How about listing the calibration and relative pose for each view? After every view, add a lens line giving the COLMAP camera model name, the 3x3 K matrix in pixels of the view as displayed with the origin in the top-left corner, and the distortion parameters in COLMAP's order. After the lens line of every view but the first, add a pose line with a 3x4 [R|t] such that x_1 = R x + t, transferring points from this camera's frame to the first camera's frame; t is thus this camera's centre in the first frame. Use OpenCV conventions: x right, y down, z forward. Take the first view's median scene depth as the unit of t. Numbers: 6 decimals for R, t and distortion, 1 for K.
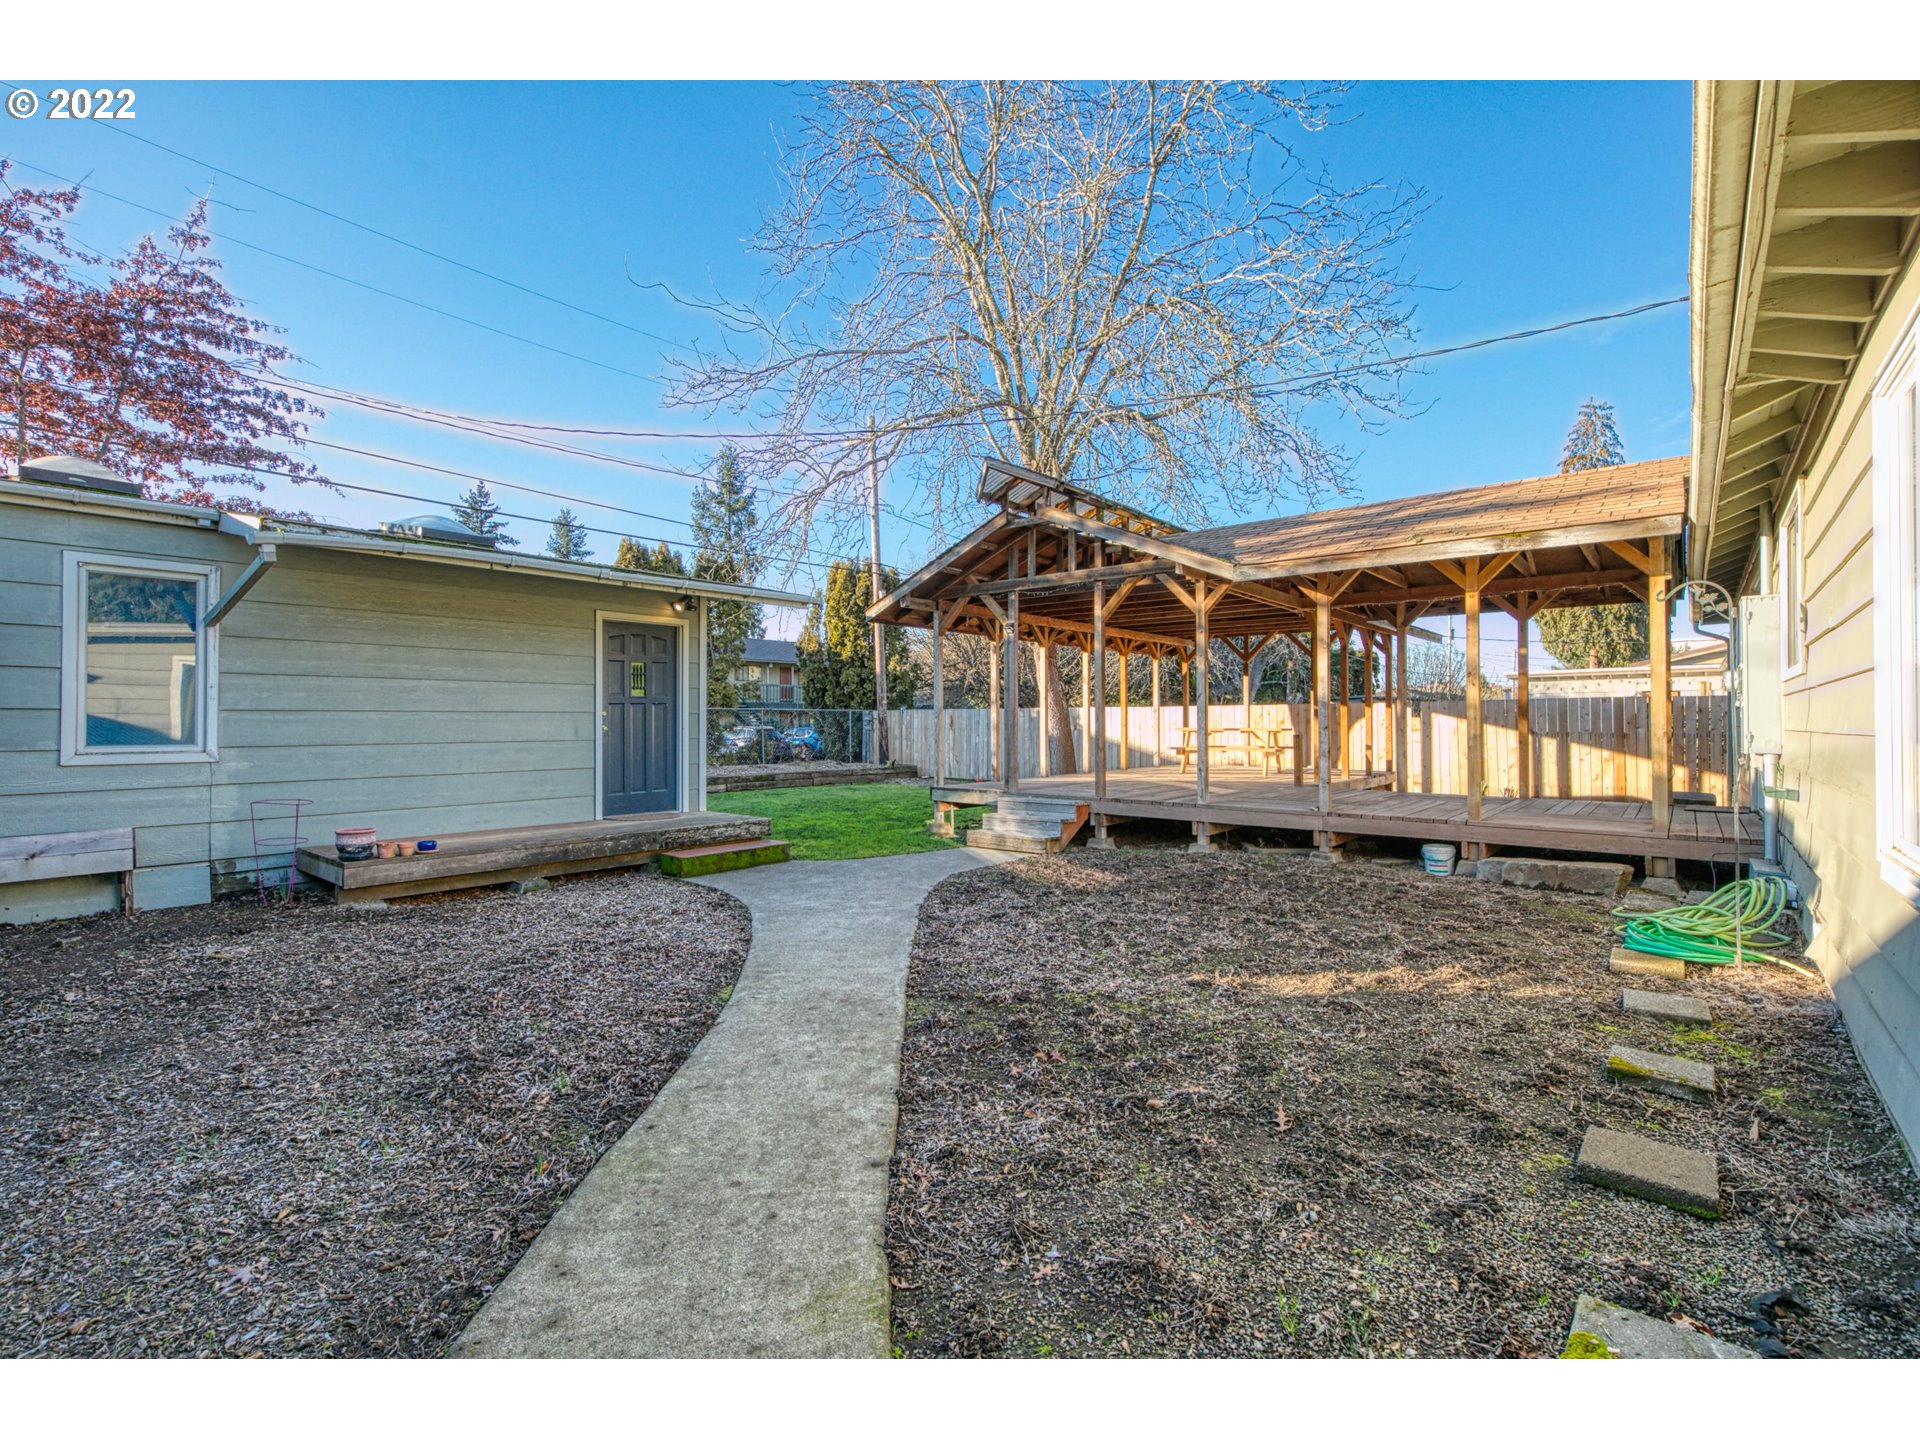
lens RADIAL K [[813.6, 0, 960.0], [0, 813.6, 720.0], [0, 0, 1]] dist [-0.001600, -0.000068]
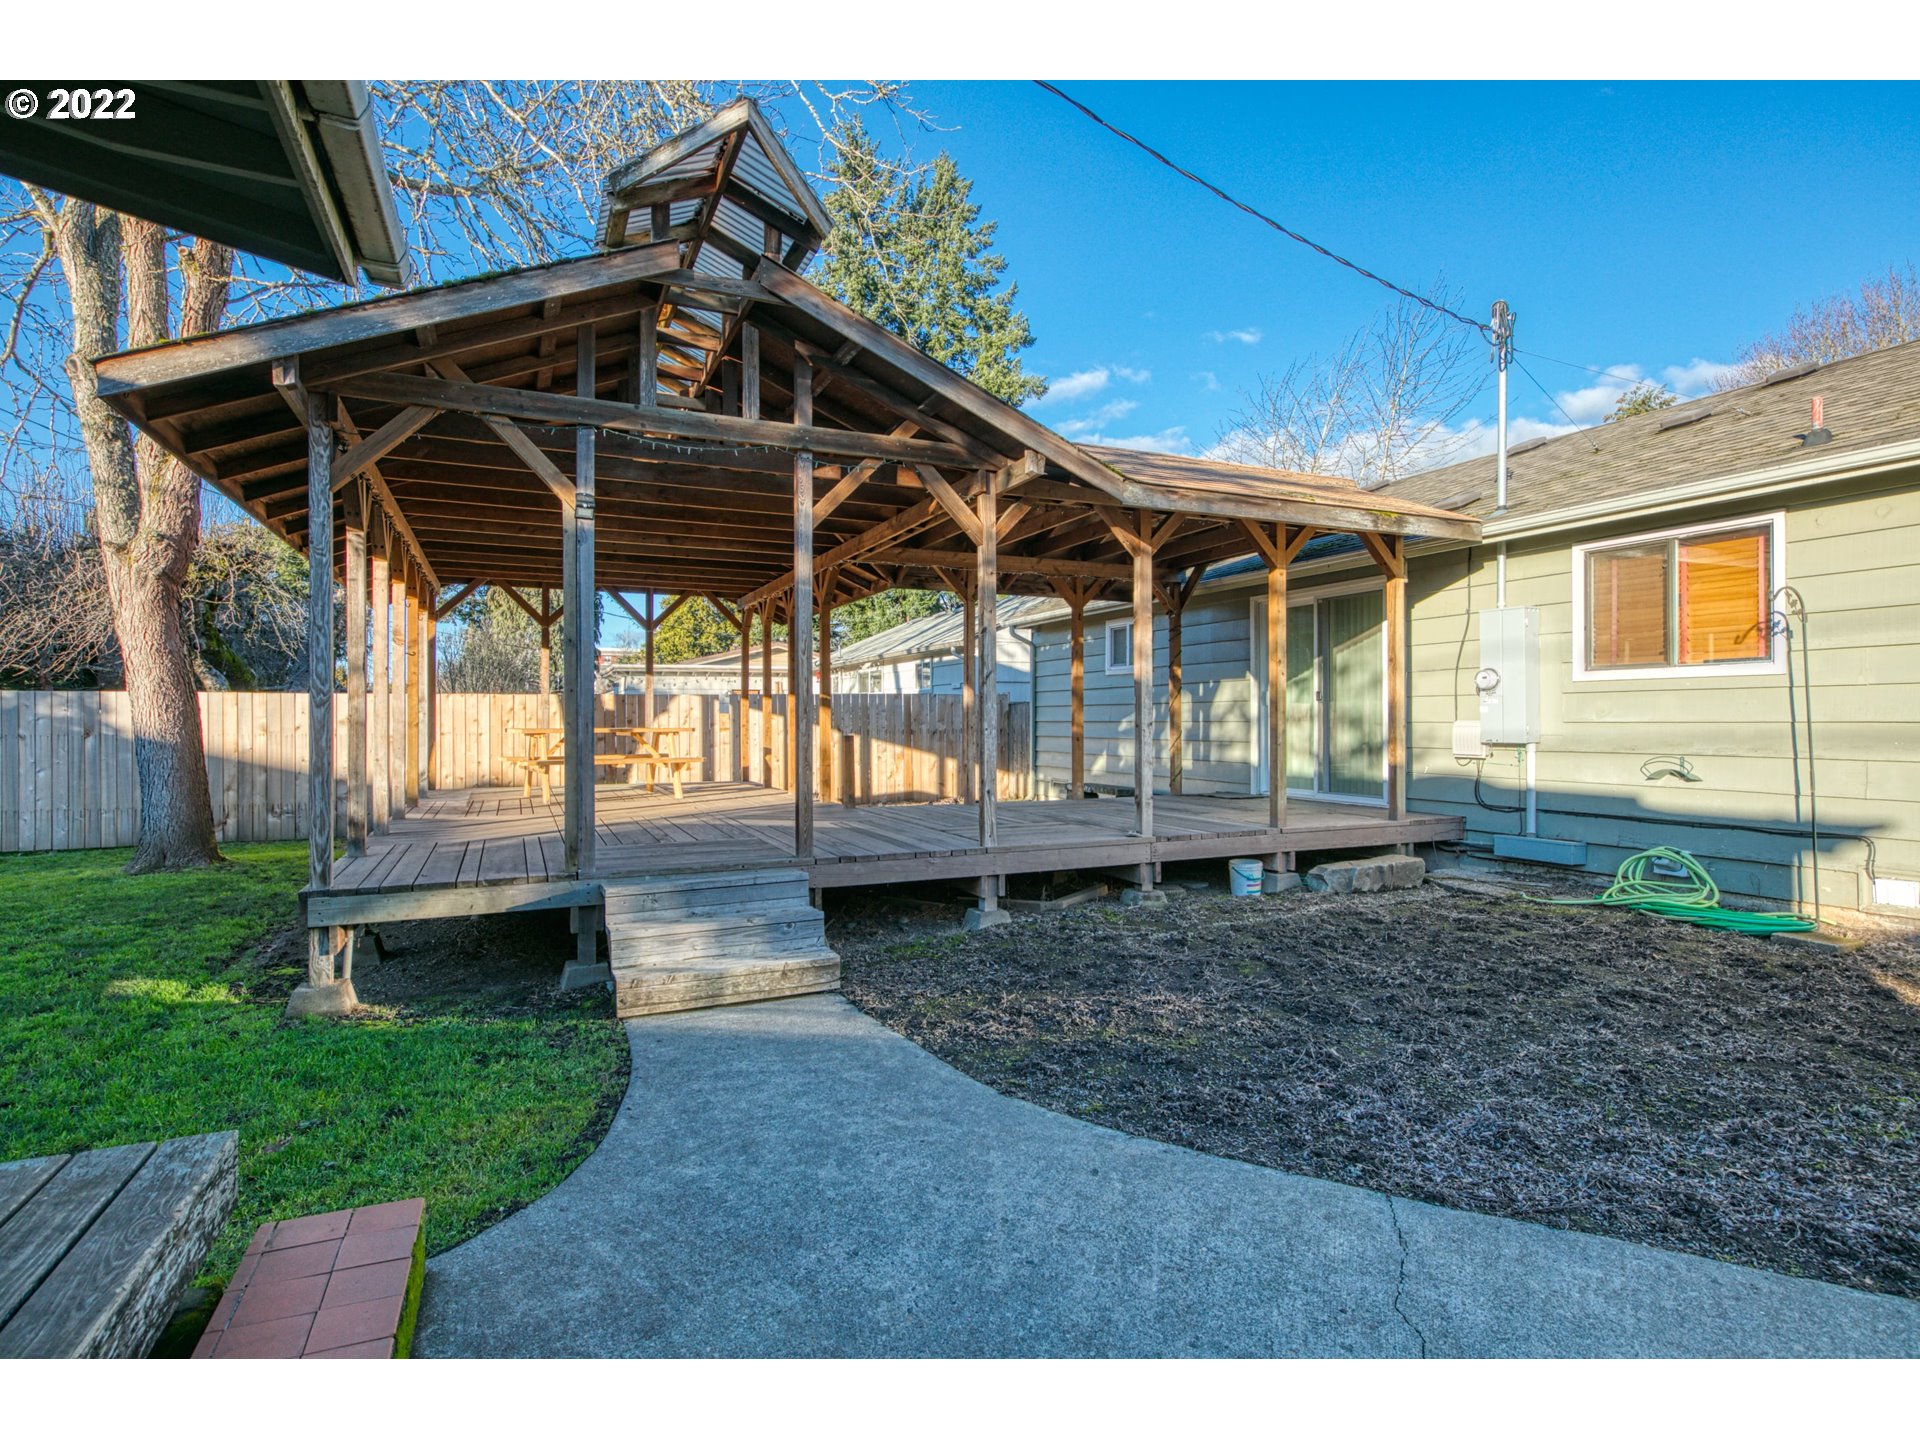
lens RADIAL K [[958.3, 0, 960.0], [0, 958.3, 720.0], [0, 0, 1]] dist [-0.004591, -0.000633]
pose [[0.437135, -0.002709, 0.899392, -0.246235], [0.001346, 0.999996, 0.002358, 0.001950], [-0.899395, 0.000179, 0.437137, 0.452743]]
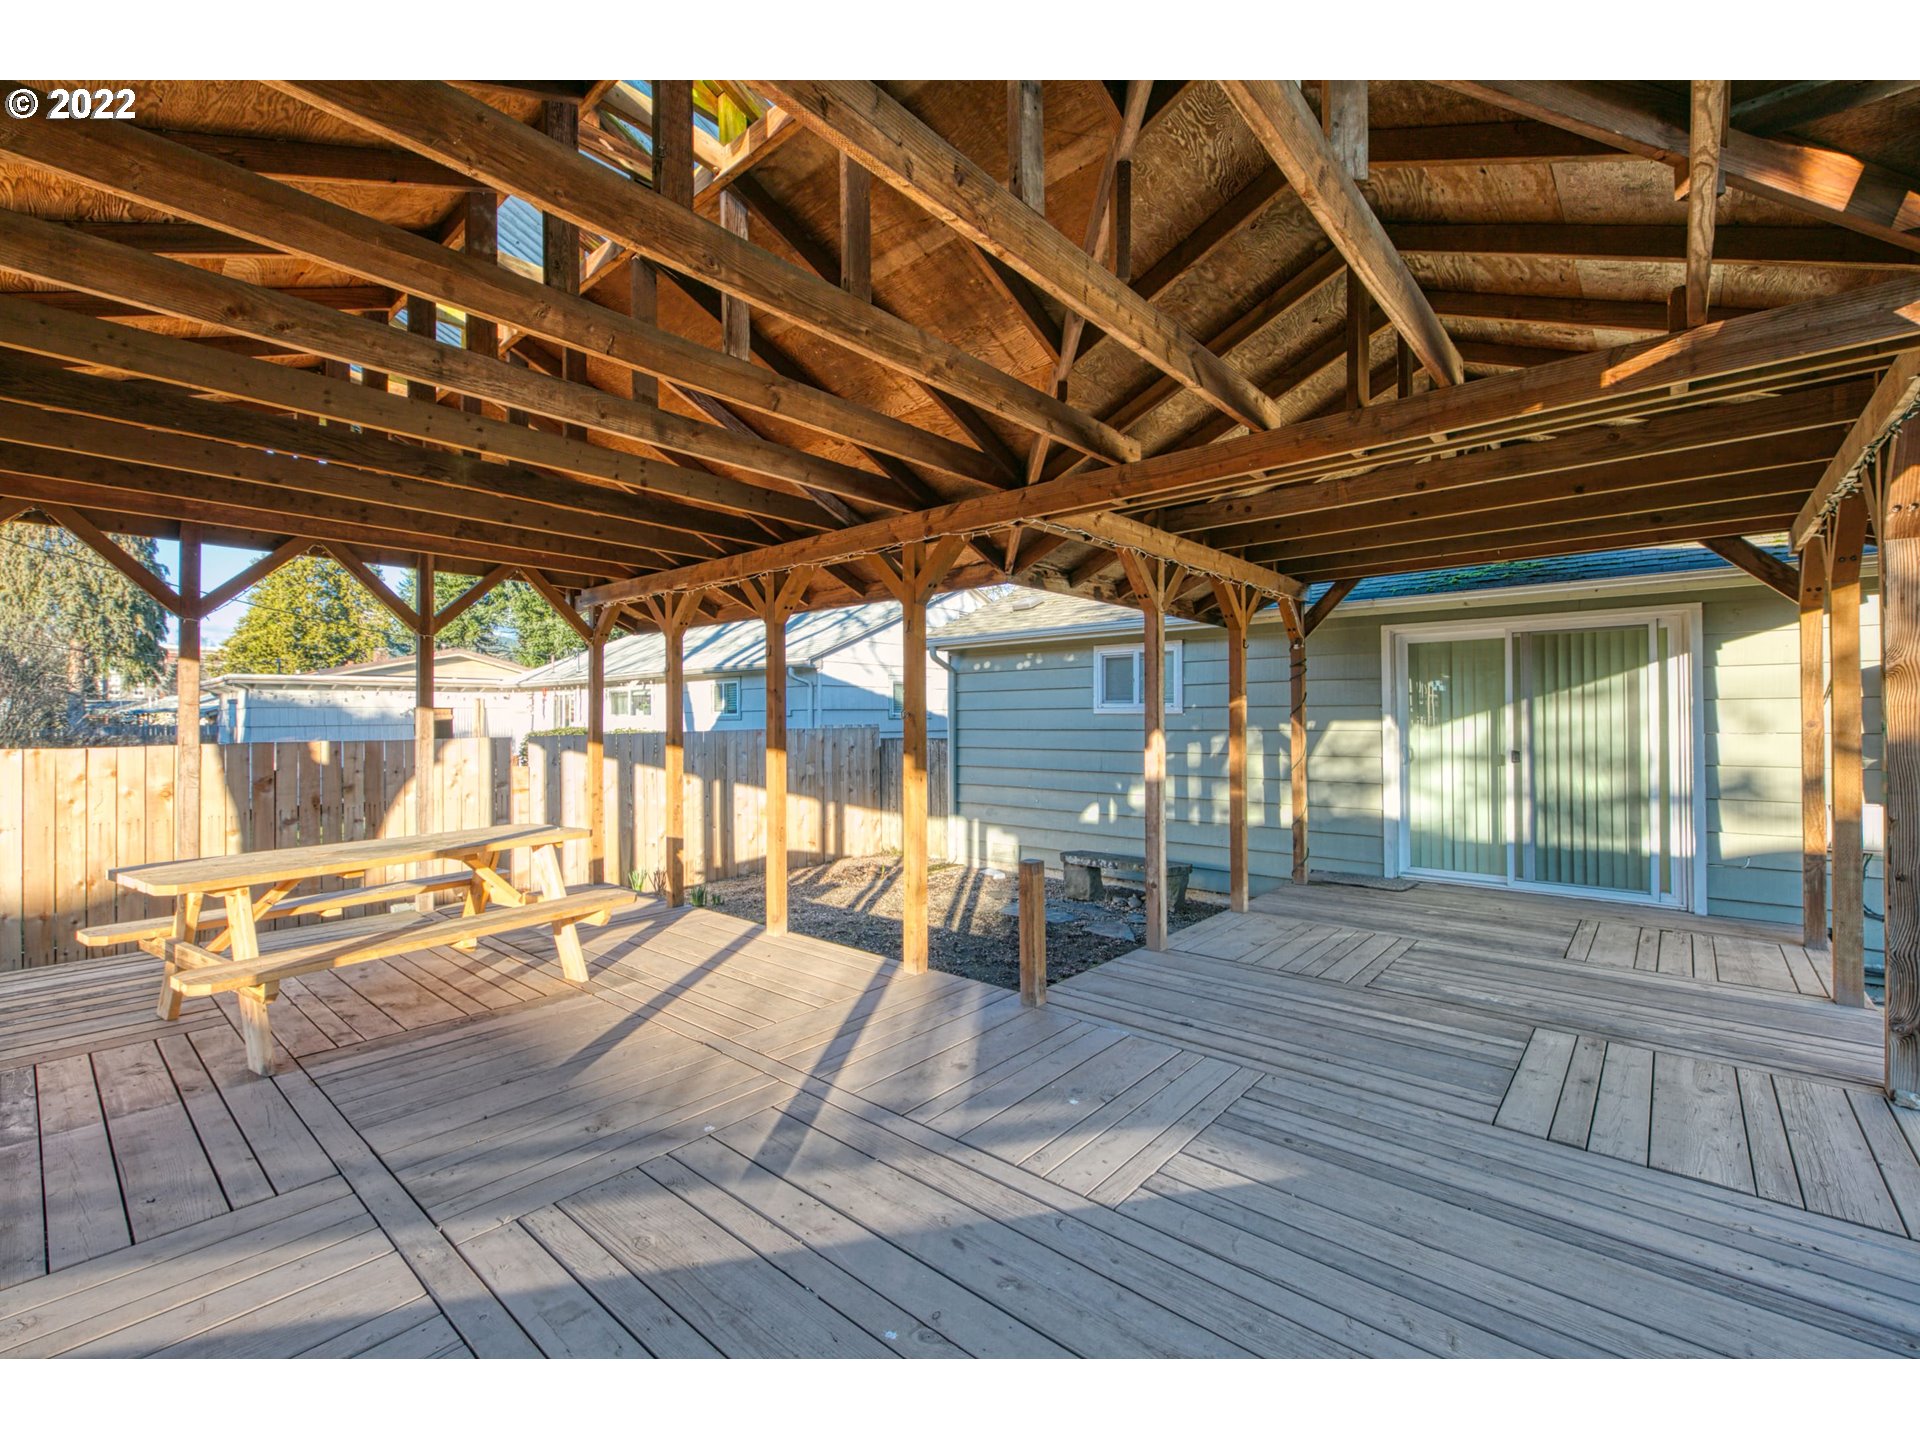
lens RADIAL K [[813.6, 0, 960.0], [0, 813.6, 720.0], [0, 0, 1]] dist [-0.001600, -0.000068]
pose [[0.028964, -0.000167, 0.999580, 0.054983], [0.003834, 0.999993, 0.000056, -0.039941], [-0.999573, 0.003831, 0.028964, 0.873636]]
